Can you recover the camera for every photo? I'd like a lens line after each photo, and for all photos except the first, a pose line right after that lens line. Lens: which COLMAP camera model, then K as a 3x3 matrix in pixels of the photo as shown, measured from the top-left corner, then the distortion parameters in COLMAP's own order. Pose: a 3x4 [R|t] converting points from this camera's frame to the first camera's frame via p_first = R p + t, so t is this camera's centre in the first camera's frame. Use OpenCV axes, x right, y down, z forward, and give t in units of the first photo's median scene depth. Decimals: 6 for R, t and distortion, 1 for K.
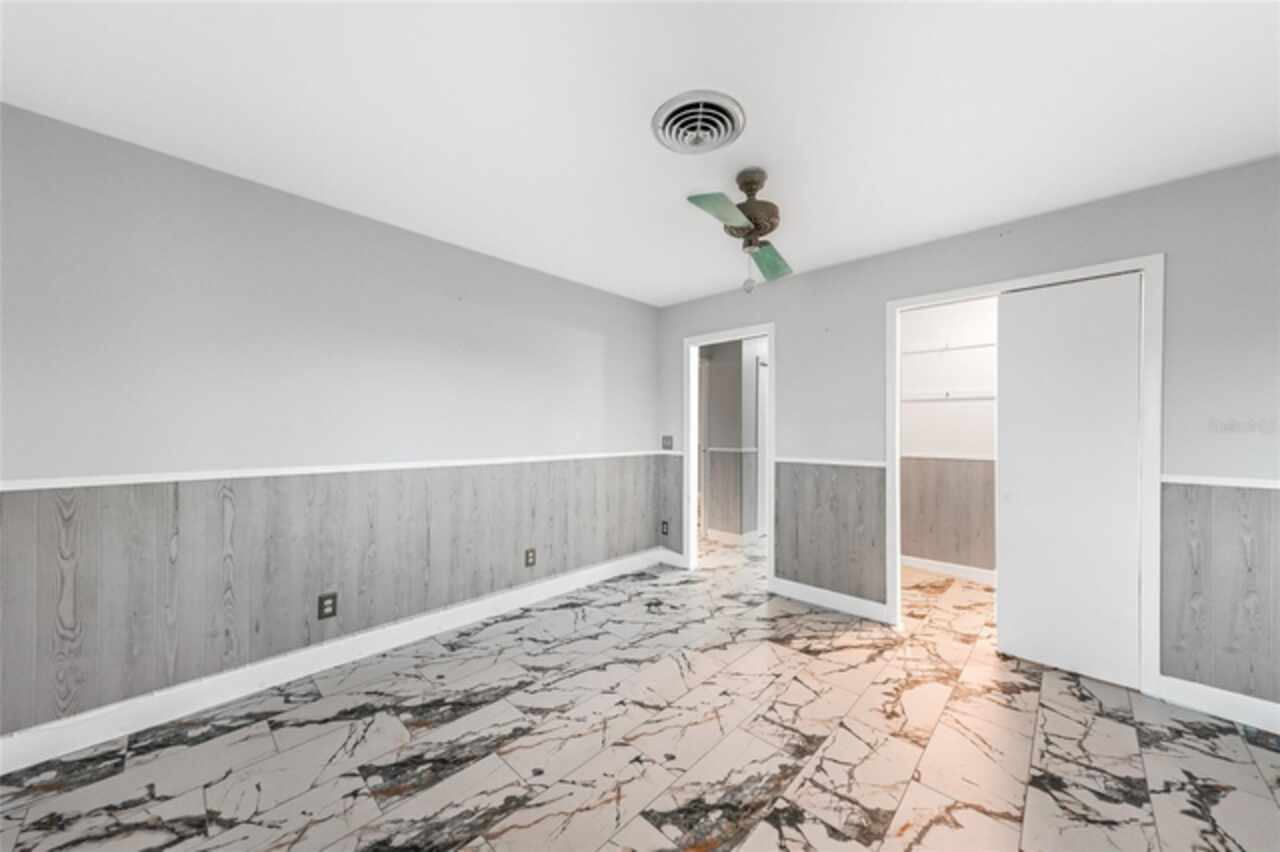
lens RADIAL K [[448.9, 0, 638.8], [0, 448.9, 429.9], [0, 0, 1]] dist [0.000070, 0.000006]
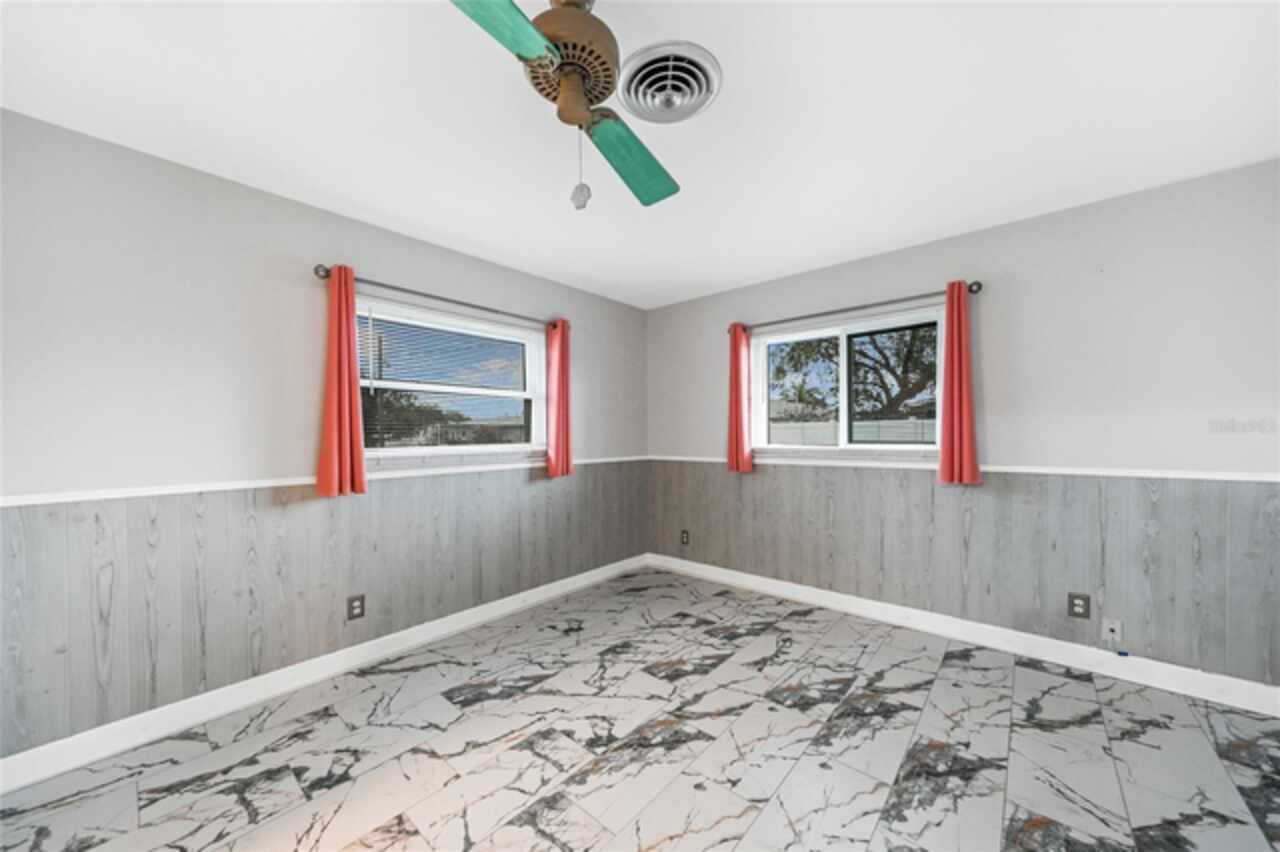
lens RADIAL K [[448.9, 0, 638.8], [0, 448.9, 429.9], [0, 0, 1]] dist [0.000070, 0.000006]
pose [[-0.998632, 0.006610, -0.051862, 0.256974], [0.007077, 0.999936, -0.008834, 0.001782], [0.051800, -0.009189, -0.998615, 2.077089]]
